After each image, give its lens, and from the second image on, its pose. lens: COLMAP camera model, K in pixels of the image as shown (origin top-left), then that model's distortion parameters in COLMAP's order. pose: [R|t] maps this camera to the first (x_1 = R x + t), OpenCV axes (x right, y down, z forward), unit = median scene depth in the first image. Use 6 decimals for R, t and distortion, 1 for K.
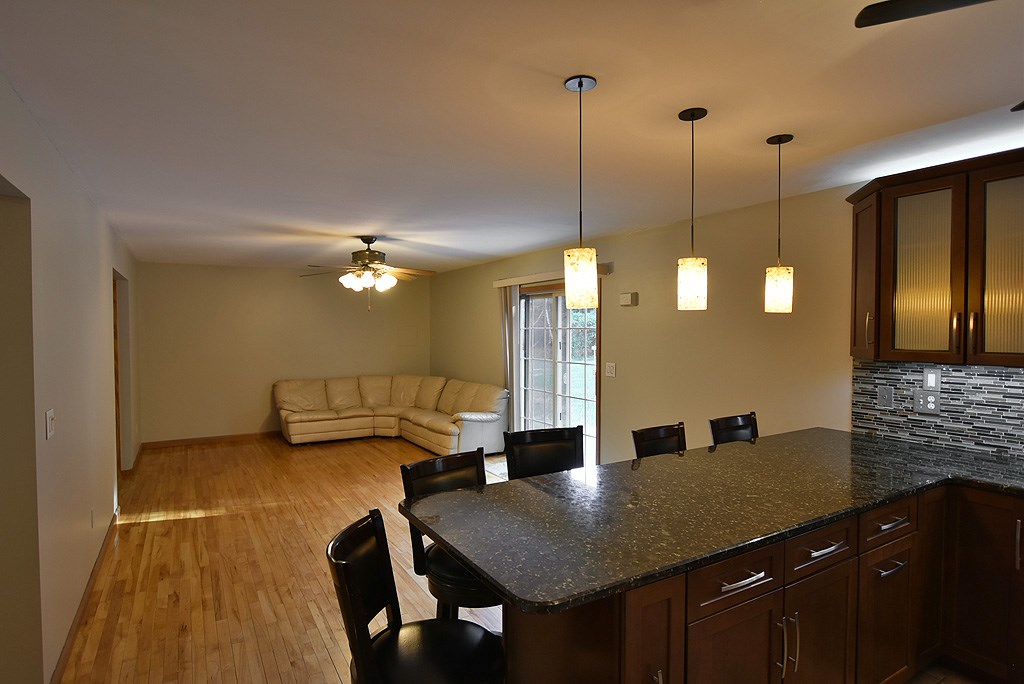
lens RADIAL K [[550.7, 0, 510.0], [0, 550.7, 341.1], [0, 0, 1]] dist [-0.027236, 0.006031]
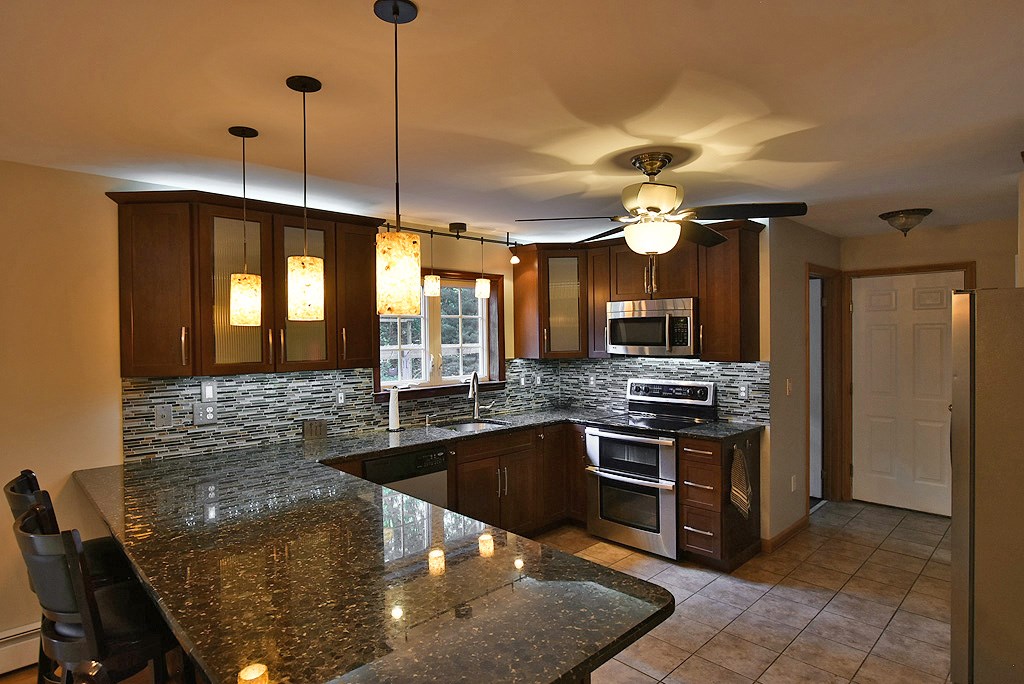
lens RADIAL K [[550.7, 0, 507.8], [0, 550.7, 344.3], [0, 0, 1]] dist [-0.027236, 0.006031]
pose [[-0.226598, -0.006256, 0.973968, -0.453014], [0.036076, 0.999239, 0.014812, -0.018526], [-0.973320, 0.038493, -0.226200, 0.757950]]
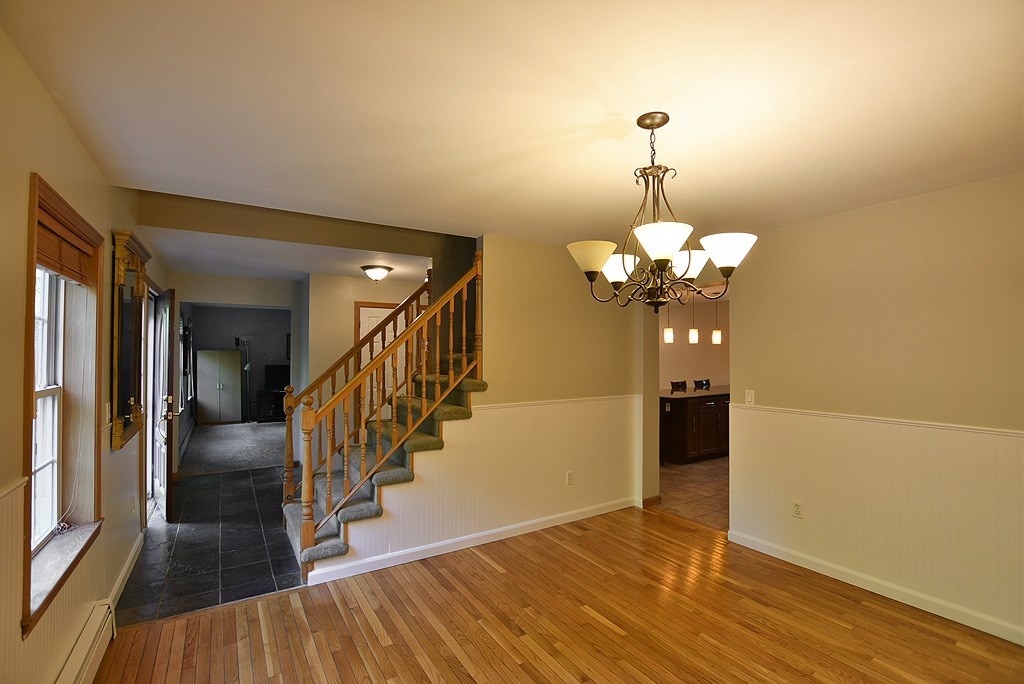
lens RADIAL K [[451.4, 0, 513.9], [0, 451.4, 344.5], [0, 0, 1]] dist [-0.029848, 0.002103]
pose [[0.999577, 0.002703, 0.028967, -0.801397], [-0.001449, 0.999063, -0.043247, 0.071223], [-0.029057, 0.043187, 0.998644, -1.649203]]
